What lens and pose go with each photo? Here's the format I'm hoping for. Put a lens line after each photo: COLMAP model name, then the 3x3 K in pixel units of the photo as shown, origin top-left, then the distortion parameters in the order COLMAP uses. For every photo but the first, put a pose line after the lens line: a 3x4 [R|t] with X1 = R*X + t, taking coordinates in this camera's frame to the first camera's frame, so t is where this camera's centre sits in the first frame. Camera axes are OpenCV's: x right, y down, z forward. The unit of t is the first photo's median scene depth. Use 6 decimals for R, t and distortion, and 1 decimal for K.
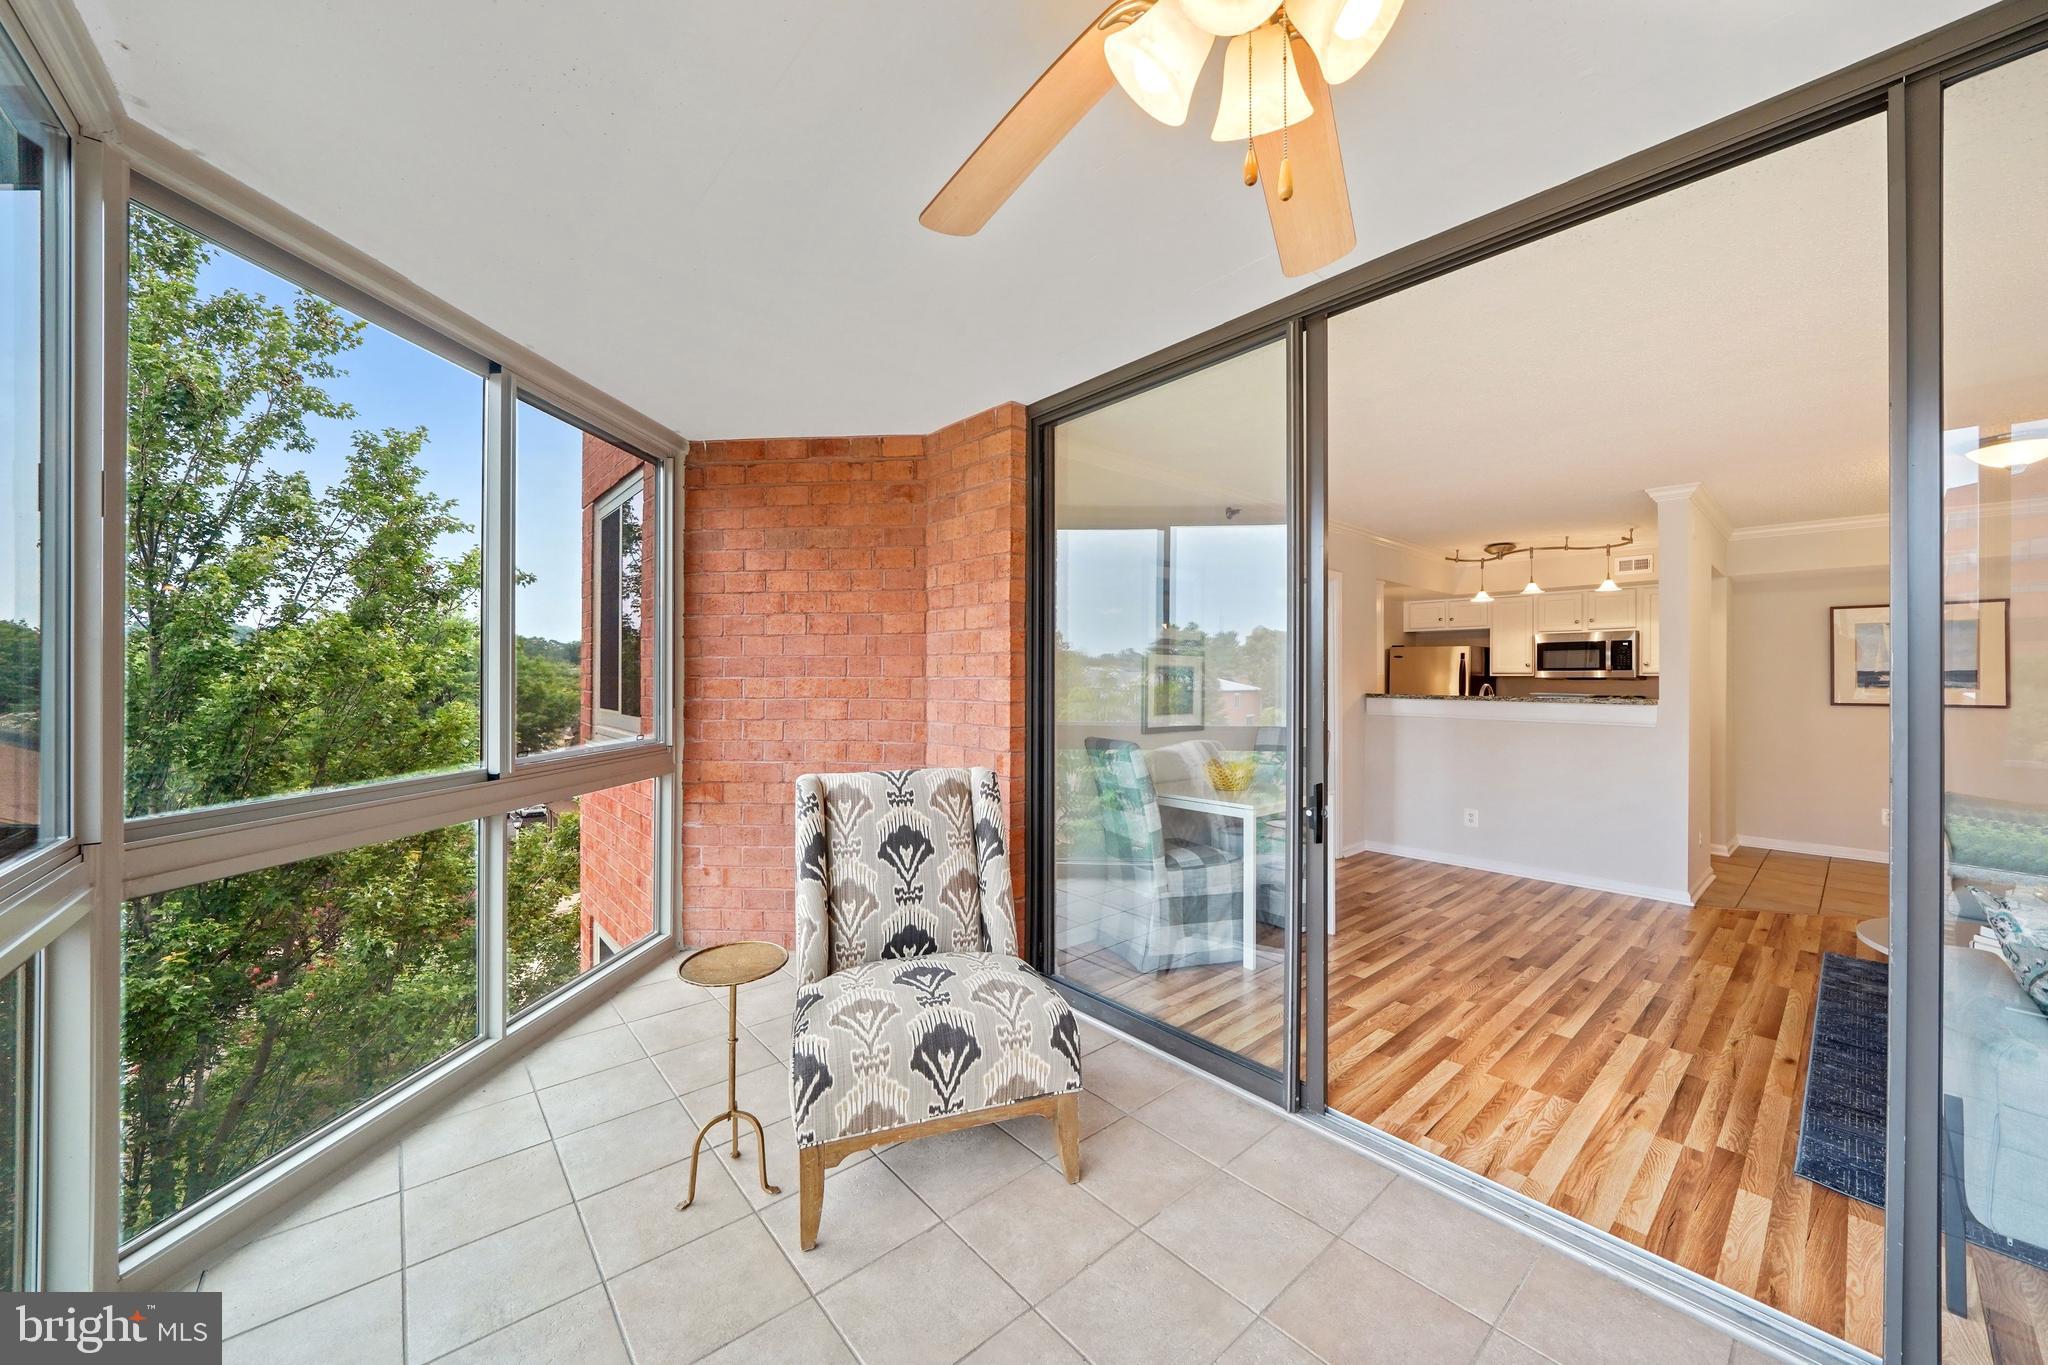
lens RADIAL K [[741.6, 0, 1047.1], [0, 741.6, 677.9], [0, 0, 1]] dist [-0.008854, -0.000016]
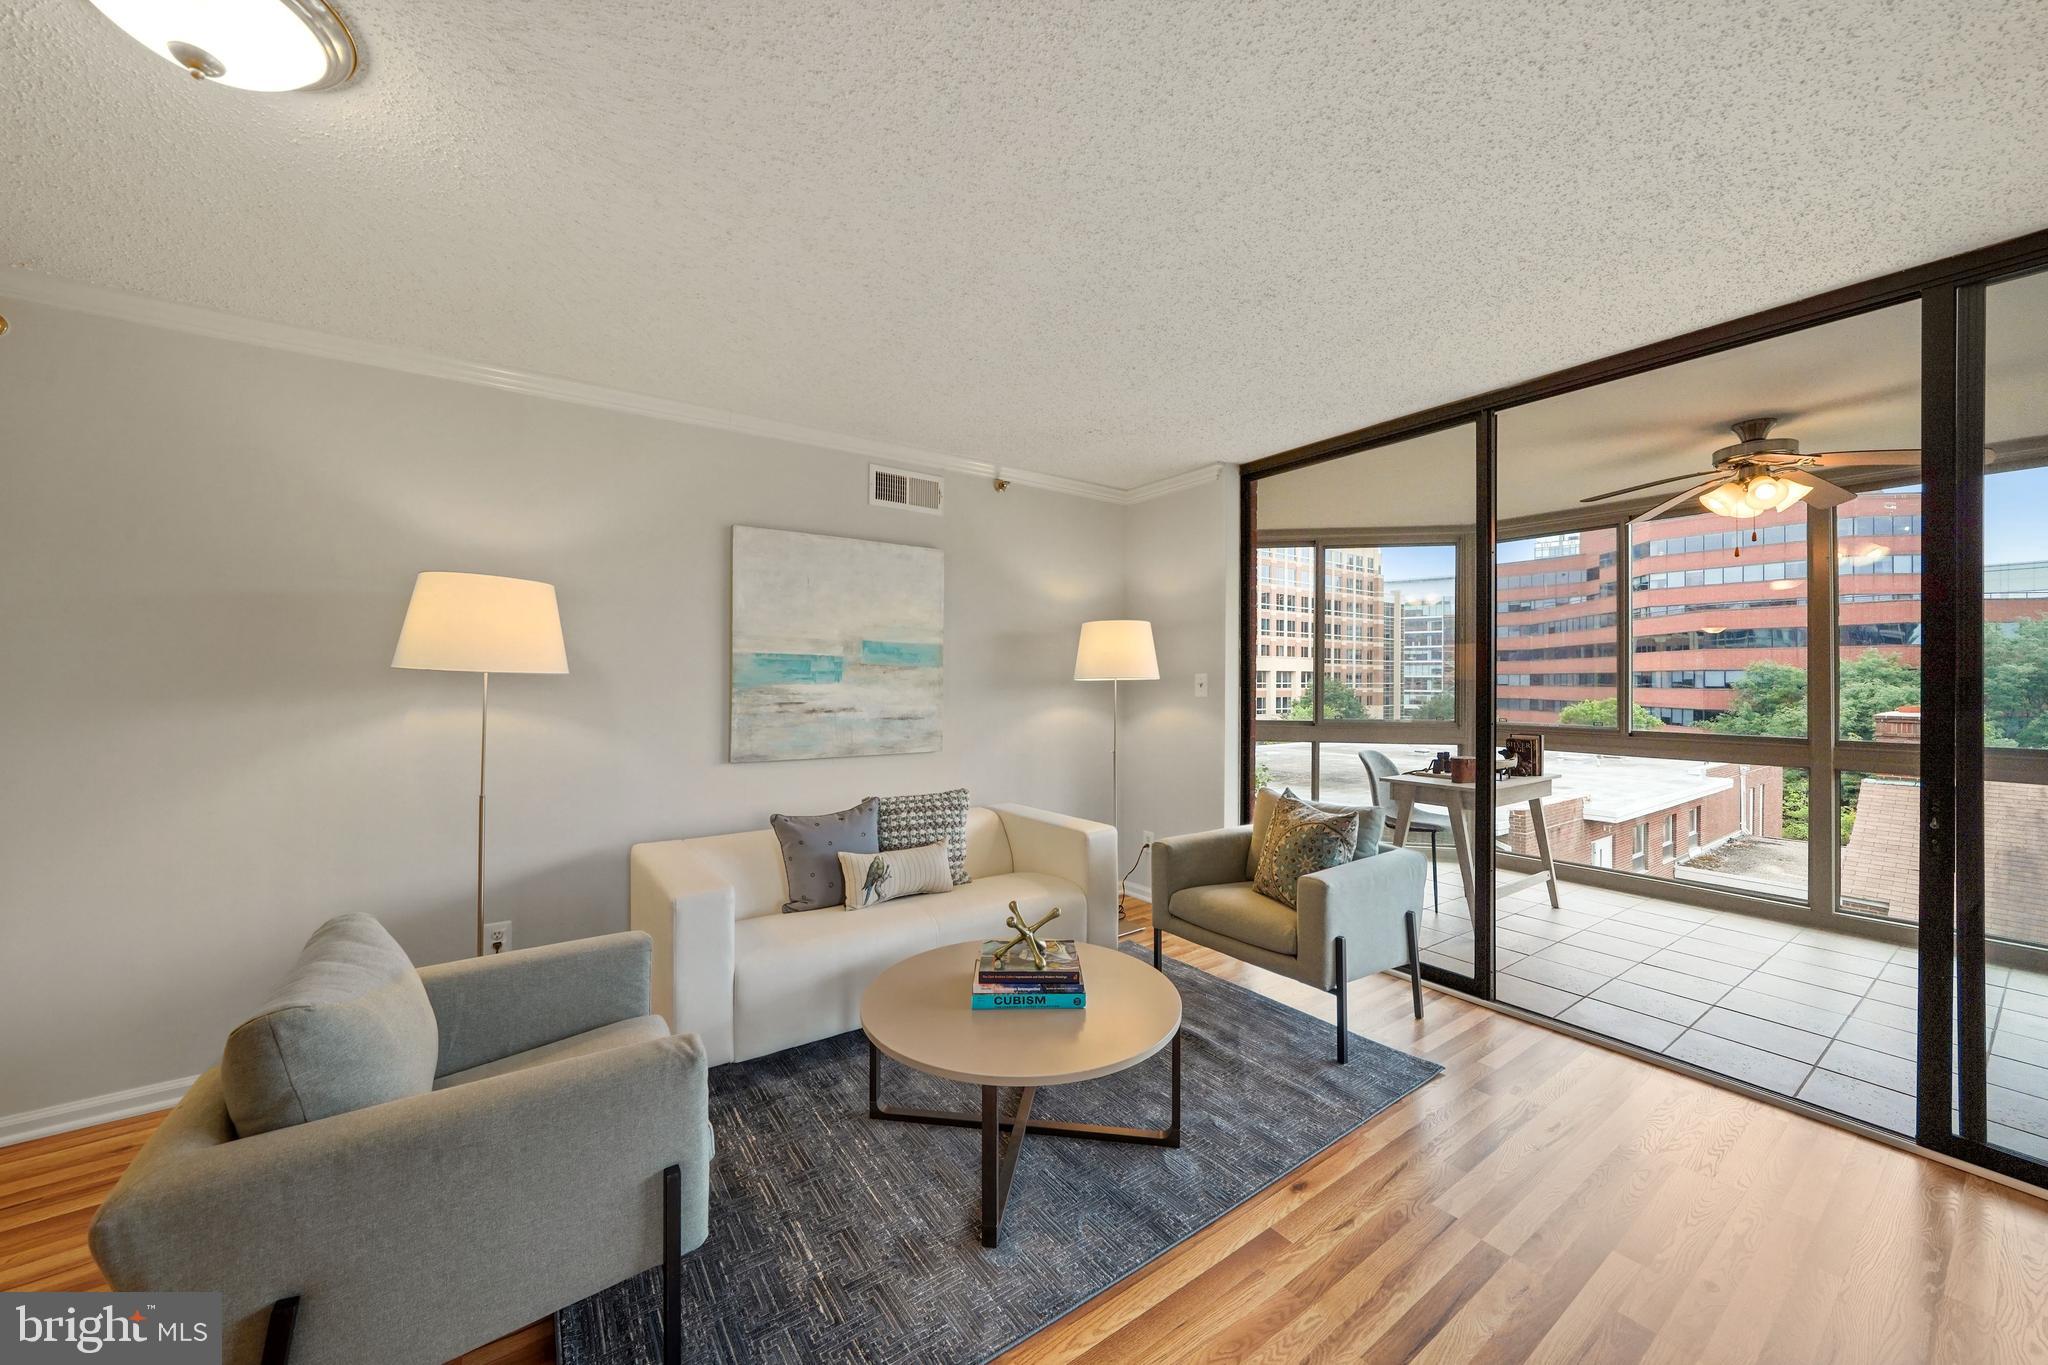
lens RADIAL K [[736.7, 0, 1029.6], [0, 736.7, 676.7], [0, 0, 1]] dist [-0.008348, 0.000082]
pose [[-0.993107, -0.007399, 0.116980, 0.855455], [-0.007747, 0.999967, -0.002529, 0.006618], [-0.116958, -0.003418, -0.993131, 1.262488]]
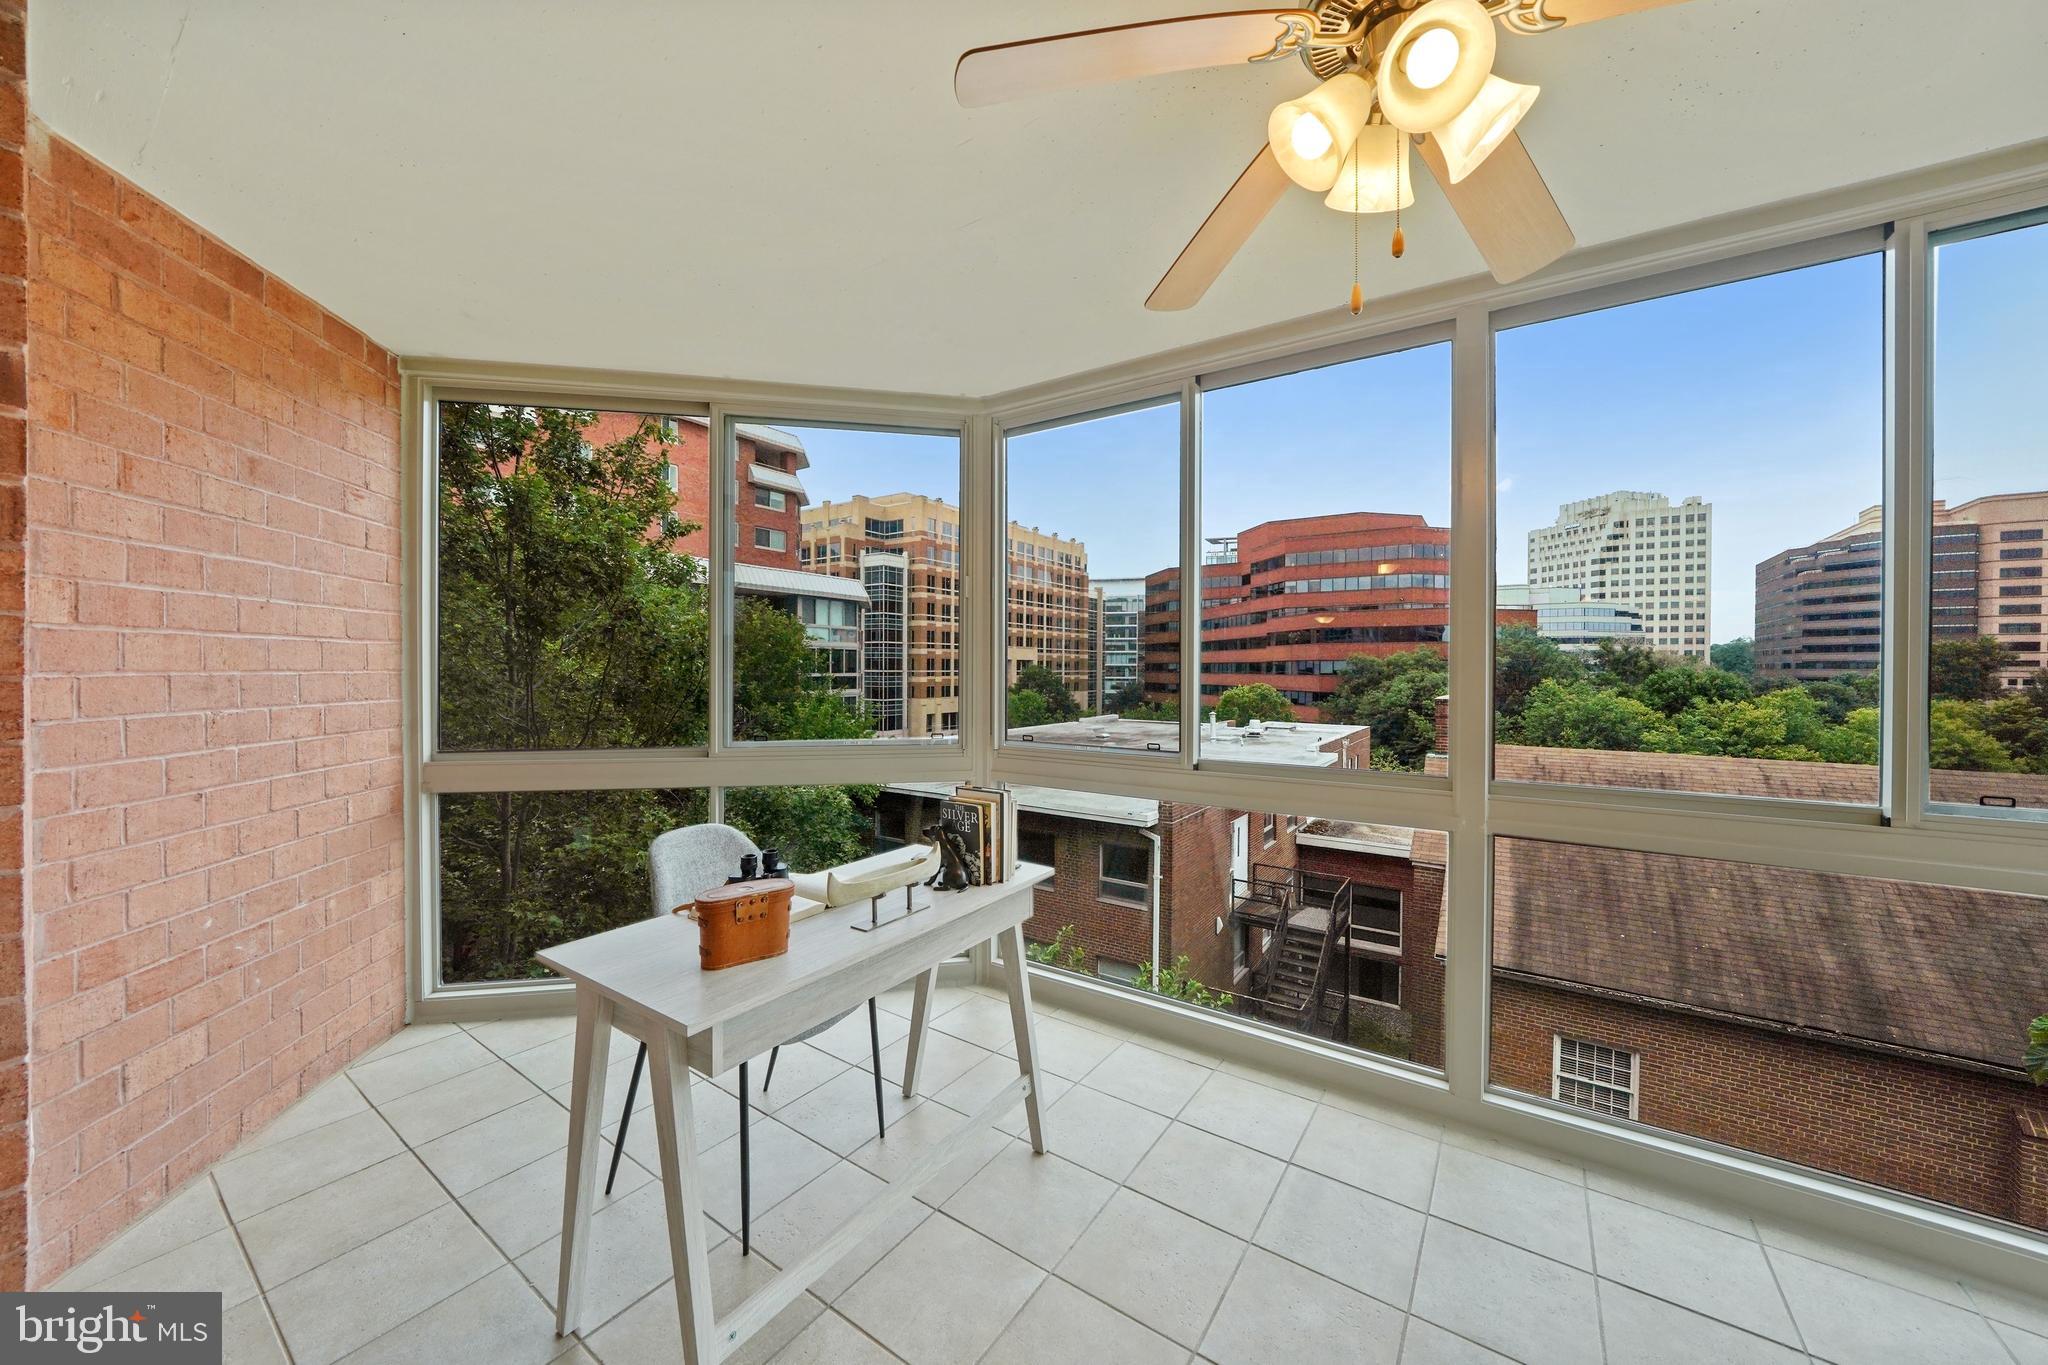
lens RADIAL K [[721.1, 0, 1035.8], [0, 721.1, 674.4], [0, 0, 1]] dist [-0.016700, 0.000124]
pose [[-0.968640, -0.006743, -0.248378, 0.285047], [-0.009043, 0.999926, 0.008120, -0.000182], [0.248305, 0.010111, -0.968629, 0.505534]]
